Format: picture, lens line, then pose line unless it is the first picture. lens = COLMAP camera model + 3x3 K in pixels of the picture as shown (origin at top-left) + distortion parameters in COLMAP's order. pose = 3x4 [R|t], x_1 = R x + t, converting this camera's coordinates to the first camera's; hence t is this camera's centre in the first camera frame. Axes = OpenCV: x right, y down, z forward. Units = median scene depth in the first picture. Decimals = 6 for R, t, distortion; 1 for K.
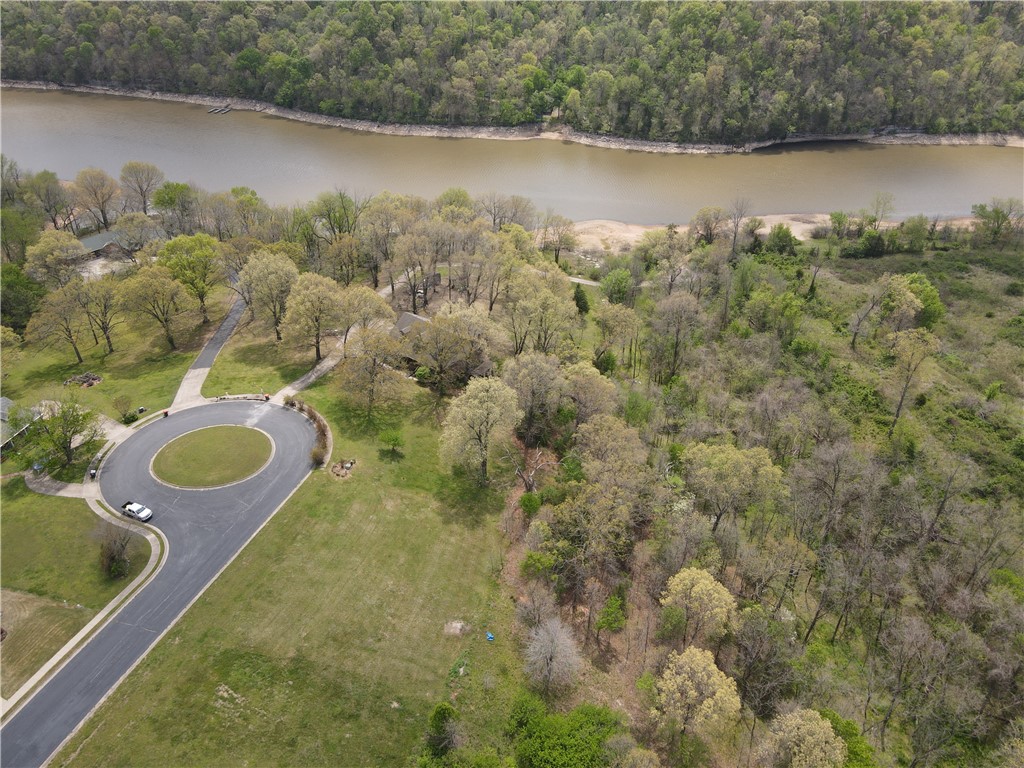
lens RADIAL K [[753.3, 0, 512.0], [0, 753.3, 384.0], [0, 0, 1]] dist [0.019954, -0.001644]
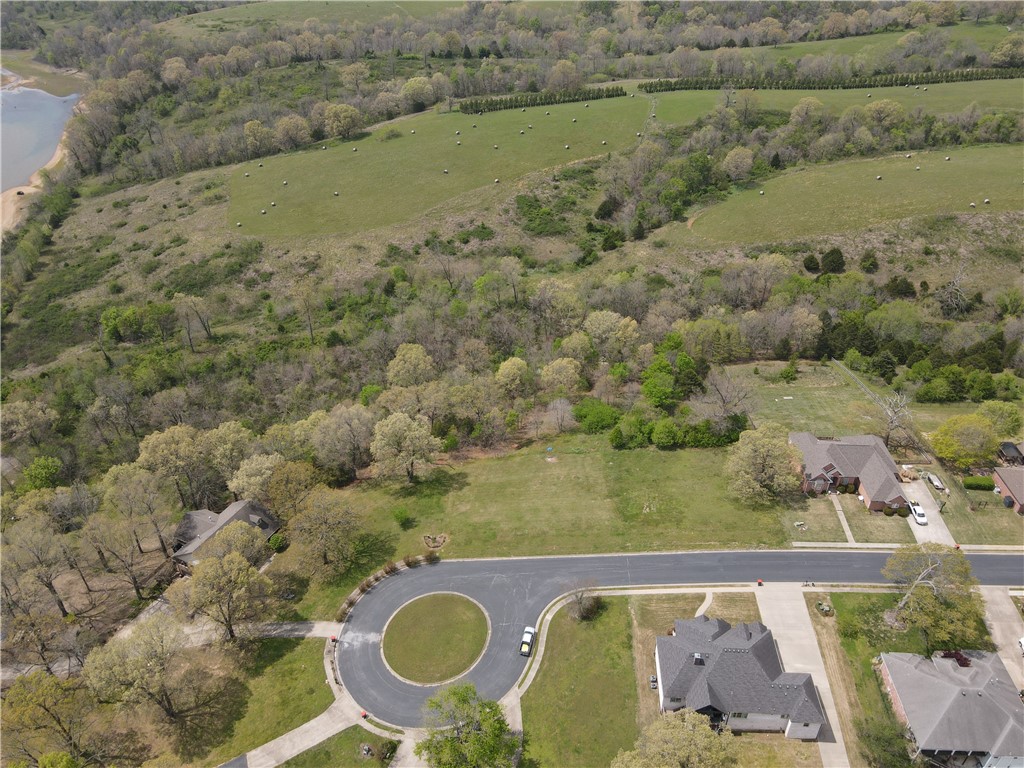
lens RADIAL K [[755.1, 0, 509.9], [0, 755.1, 386.3], [0, 0, 1]] dist [-0.007860, 0.044720]
pose [[-0.234270, -0.555776, 0.797641, -0.380588], [0.556670, 0.595962, 0.578747, -0.237106], [-0.797017, 0.579606, 0.169767, 0.192618]]
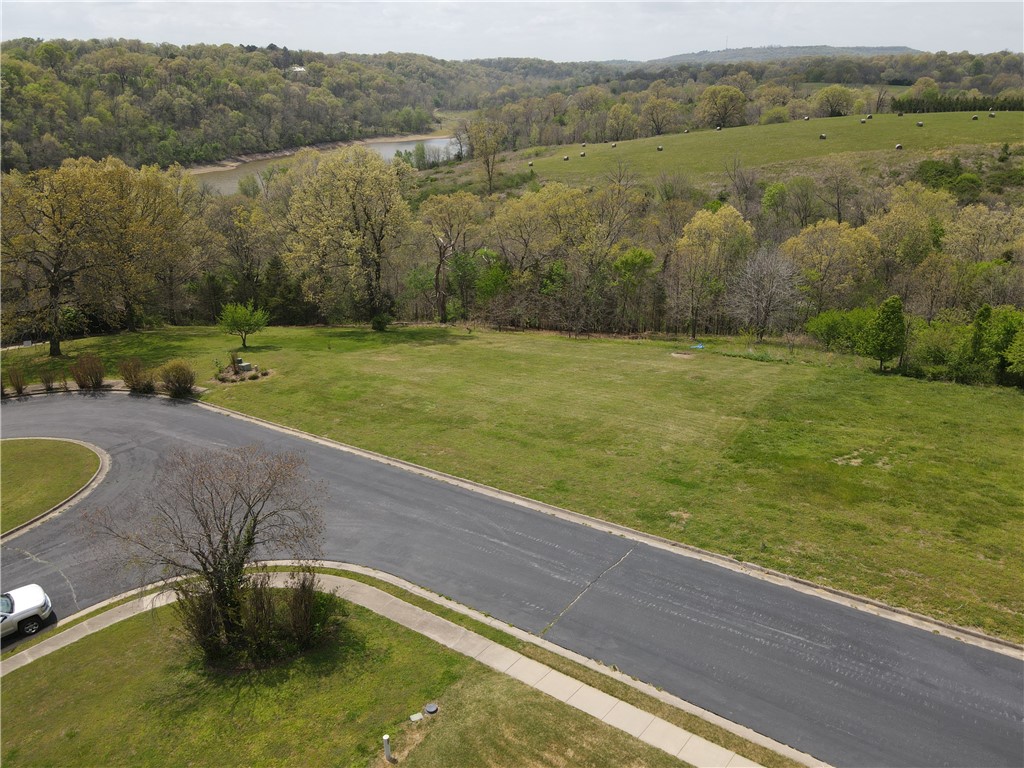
lens RADIAL K [[755.1, 0, 509.9], [0, 755.1, 386.3], [0, 0, 1]] dist [-0.007860, 0.044720]
pose [[0.376566, -0.363112, 0.852260, -0.197140], [0.531229, 0.838332, 0.122458, 0.052485], [-0.758943, 0.406631, 0.508583, 0.223020]]
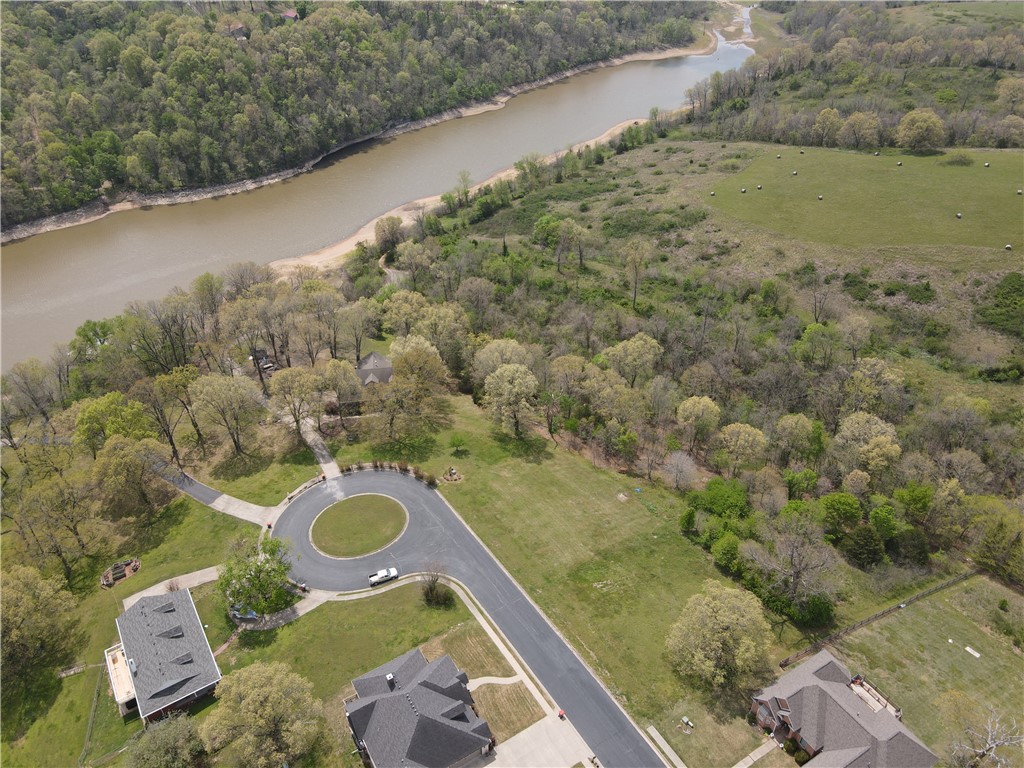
lens RADIAL K [[755.1, 0, 509.9], [0, 755.1, 386.3], [0, 0, 1]] dist [-0.007860, 0.044720]
pose [[0.675743, -0.434540, 0.595437, -0.302492], [0.429314, 0.888635, 0.161296, -0.067162], [-0.599217, 0.146635, 0.787044, -0.037583]]
